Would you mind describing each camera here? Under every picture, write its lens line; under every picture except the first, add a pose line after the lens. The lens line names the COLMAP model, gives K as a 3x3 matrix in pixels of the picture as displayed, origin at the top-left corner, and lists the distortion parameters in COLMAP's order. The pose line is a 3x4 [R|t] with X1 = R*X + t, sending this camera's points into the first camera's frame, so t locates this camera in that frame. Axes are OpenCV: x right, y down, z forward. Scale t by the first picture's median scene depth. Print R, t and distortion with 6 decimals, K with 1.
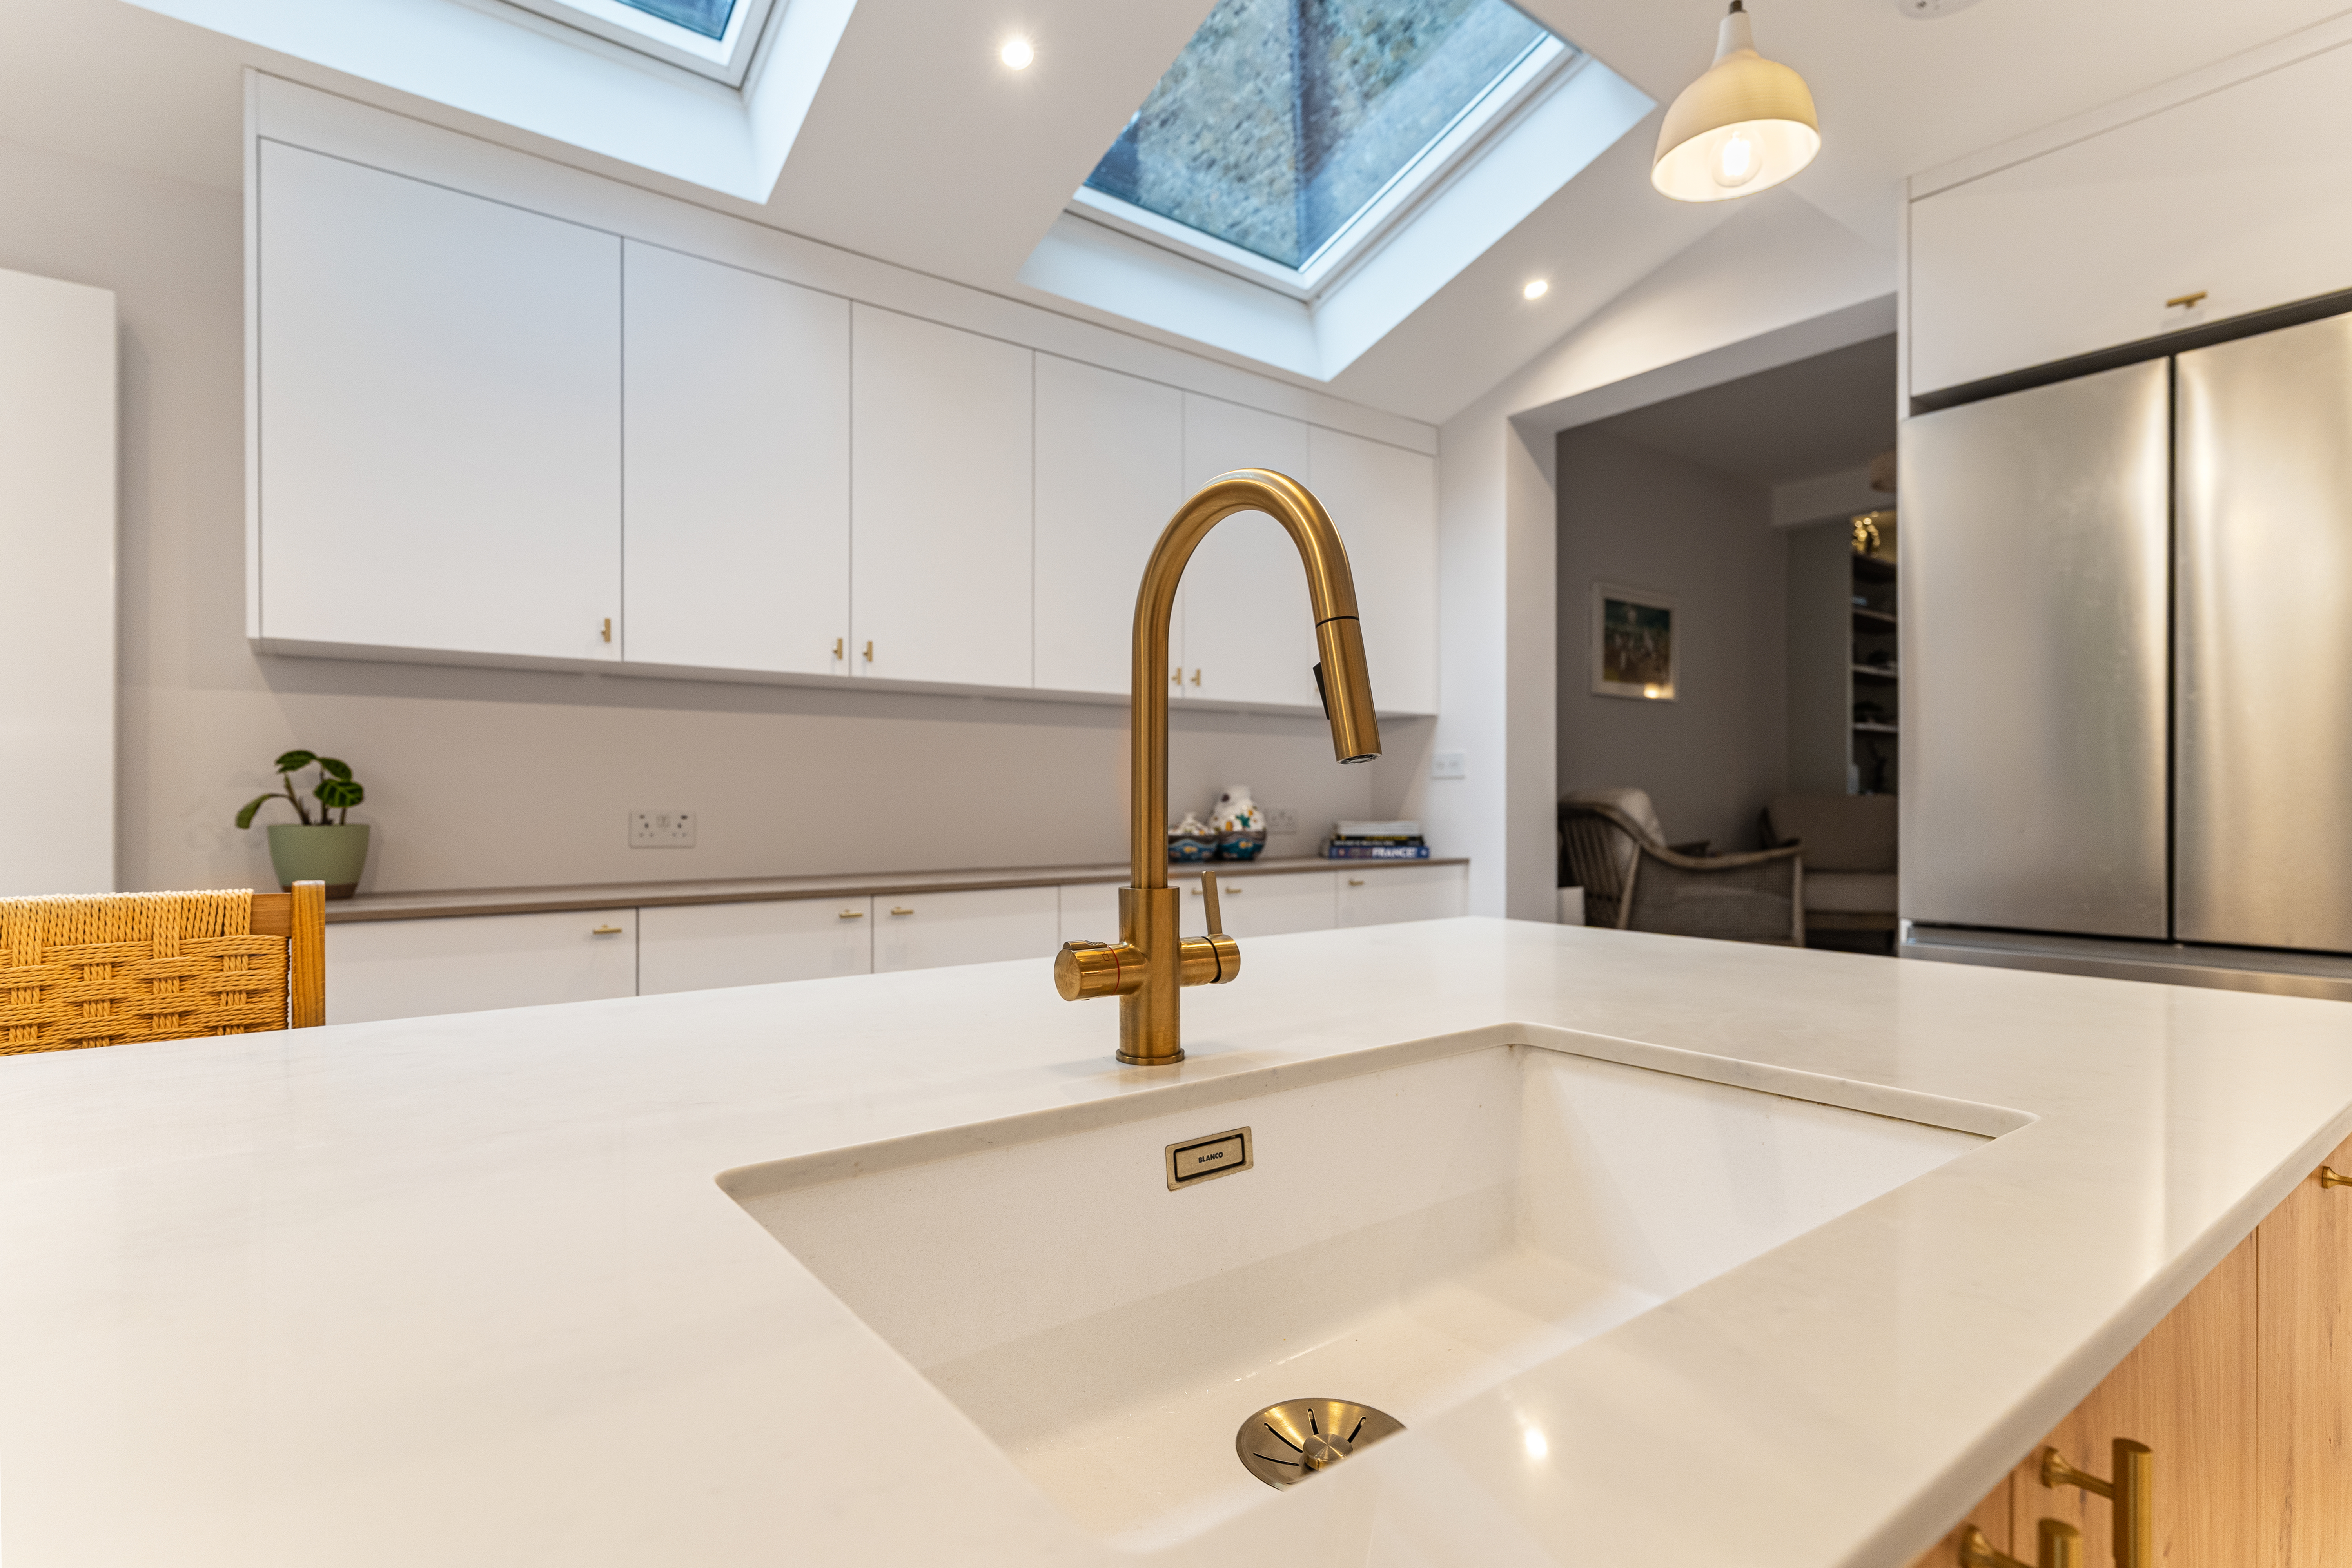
lens RADIAL K [[1153.2, 0, 1182.0], [0, 1153.2, 805.2], [0, 0, 1]] dist [-0.005727, -0.000582]
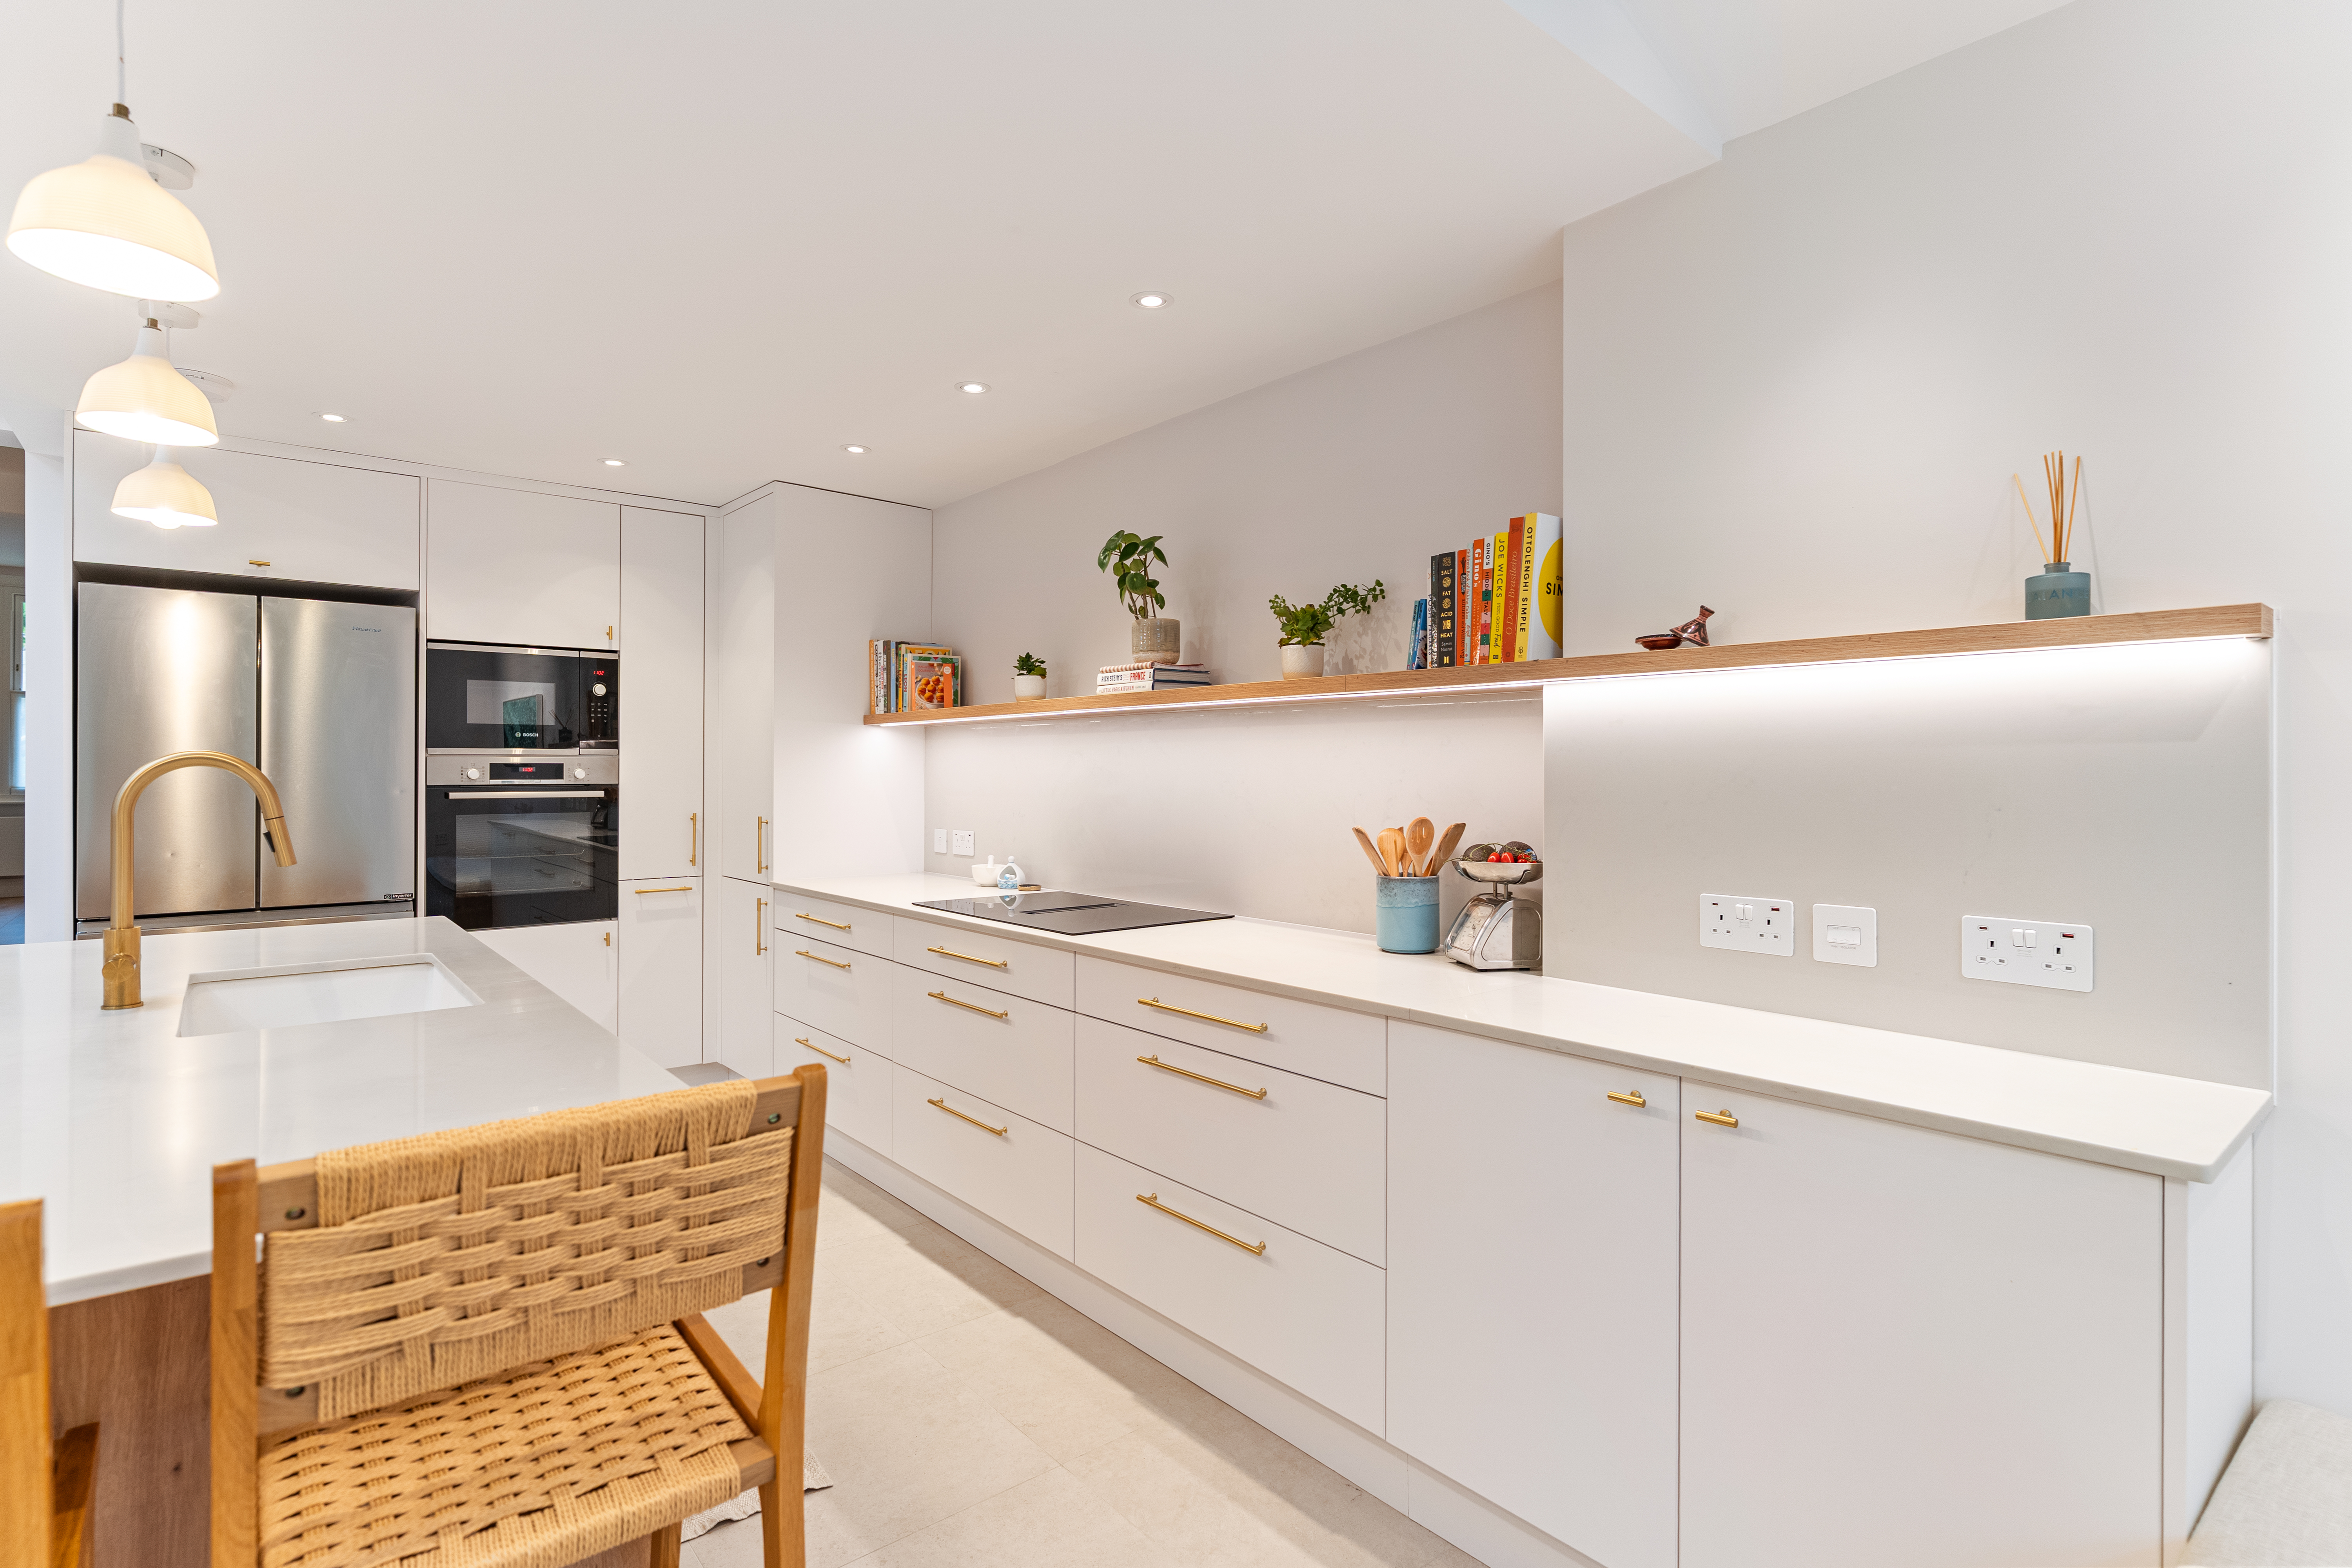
lens RADIAL K [[1148.3, 0, 1177.2], [0, 1148.3, 765.7], [0, 0, 1]] dist [-0.003163, 0.000959]
pose [[-0.037494, 0.004337, 0.999287, -0.583115], [0.002206, 0.999989, -0.004257, -0.057059], [-0.999294, 0.002044, -0.037503, -0.233221]]
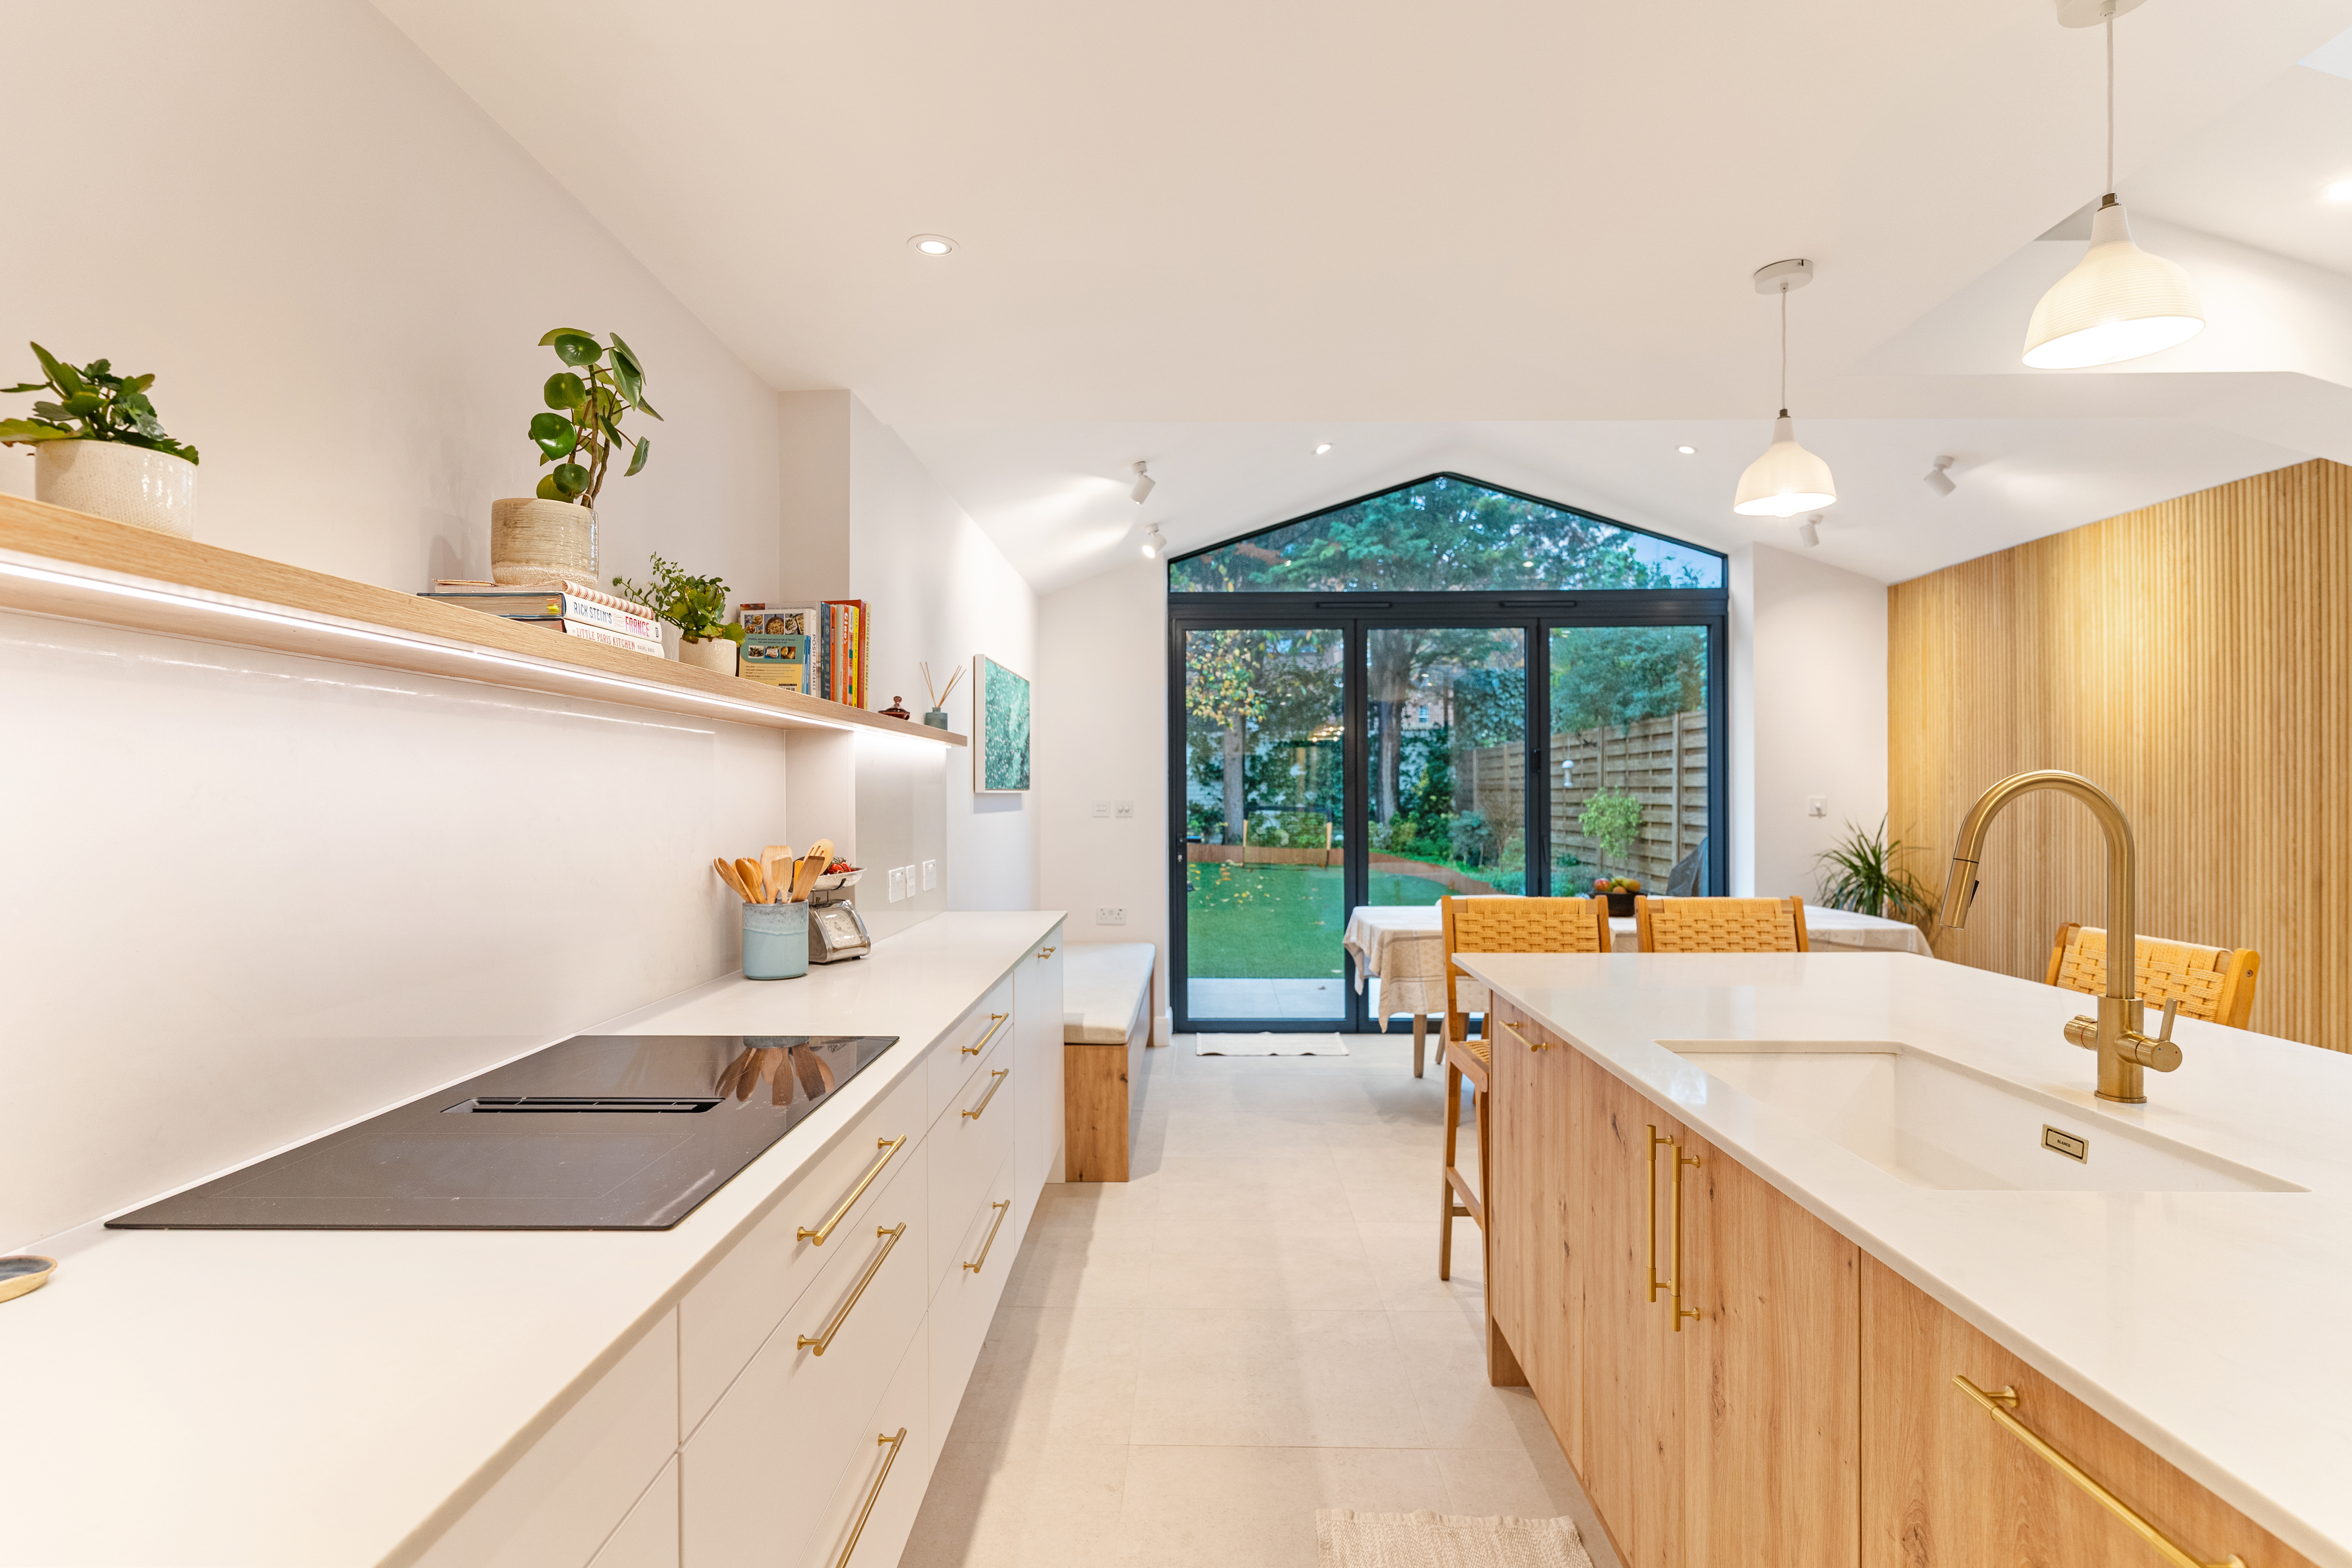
lens RADIAL K [[1138.2, 0, 1181.4], [0, 1138.2, 794.9], [0, 0, 1]] dist [-0.001914, 0.001660]
pose [[-0.628952, 0.002789, -0.777439, 0.553008], [0.000747, 0.999995, 0.002983, -0.059985], [0.777444, 0.001296, -0.628951, 0.253396]]
